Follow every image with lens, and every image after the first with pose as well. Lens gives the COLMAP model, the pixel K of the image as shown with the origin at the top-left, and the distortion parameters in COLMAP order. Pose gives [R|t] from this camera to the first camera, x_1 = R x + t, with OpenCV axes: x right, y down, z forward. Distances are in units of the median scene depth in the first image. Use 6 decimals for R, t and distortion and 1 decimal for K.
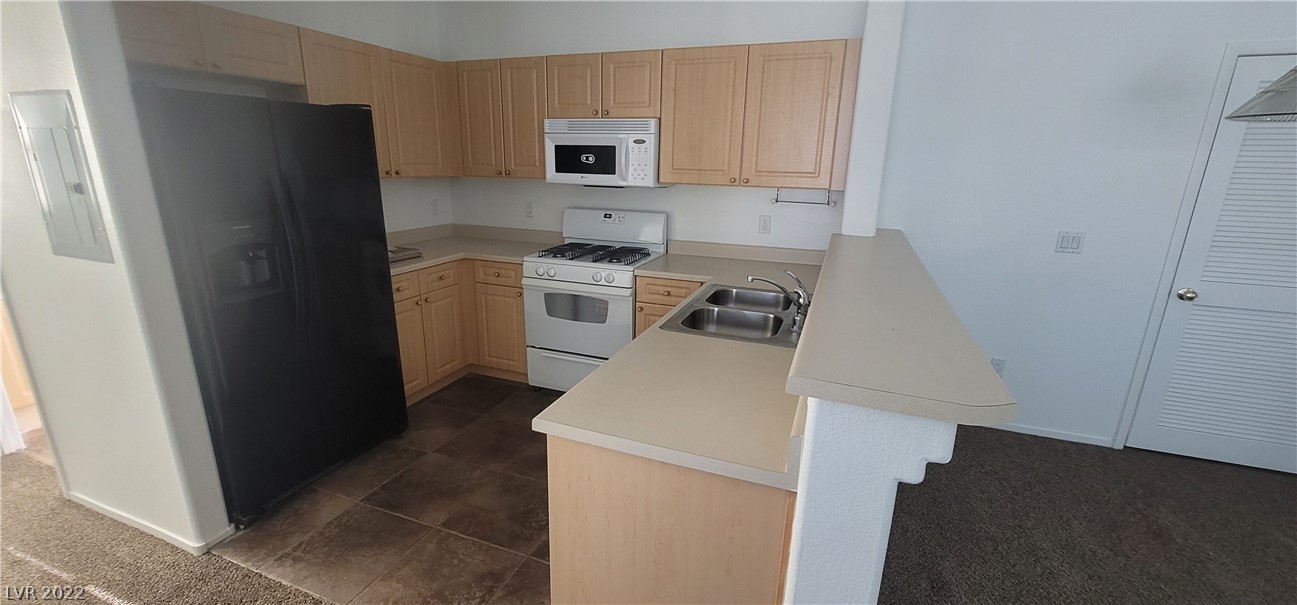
lens RADIAL K [[525.8, 0, 647.0], [0, 525.8, 303.7], [0, 0, 1]] dist [0.000080, 0.000142]
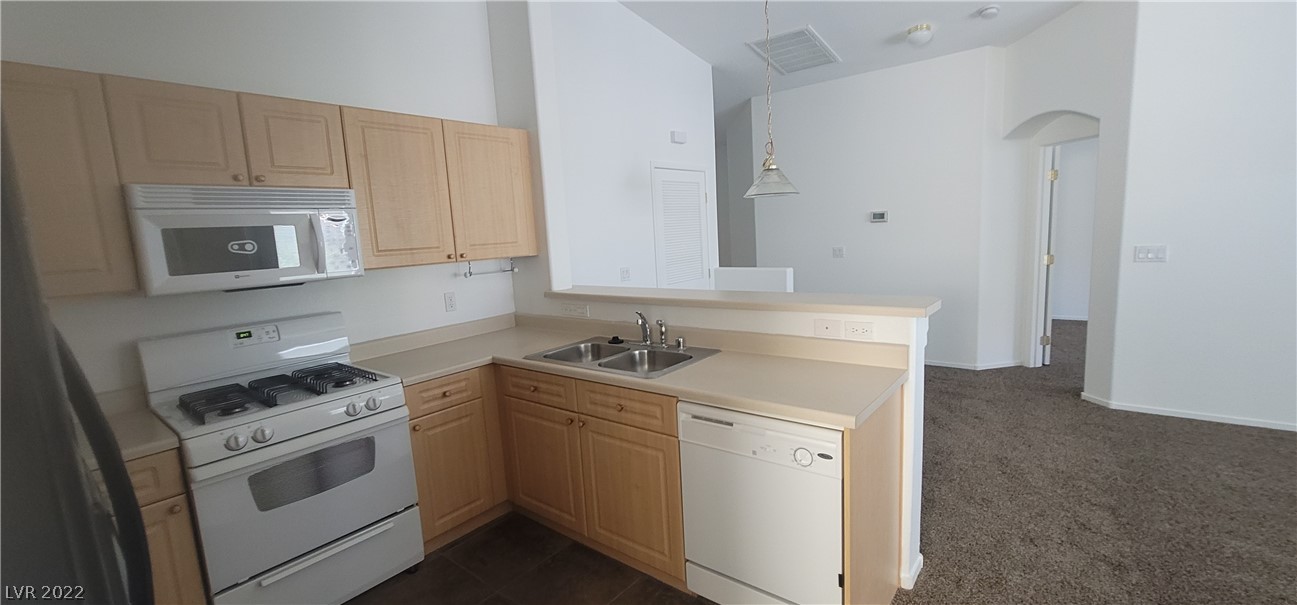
lens RADIAL K [[525.8, 0, 647.0], [0, 525.8, 301.3], [0, 0, 1]] dist [0.000080, 0.000142]
pose [[0.318374, -0.163853, 0.933697, -0.564379], [0.315340, 0.947162, 0.058690, -0.098978], [-0.893979, 0.275747, 0.353221, 0.363630]]
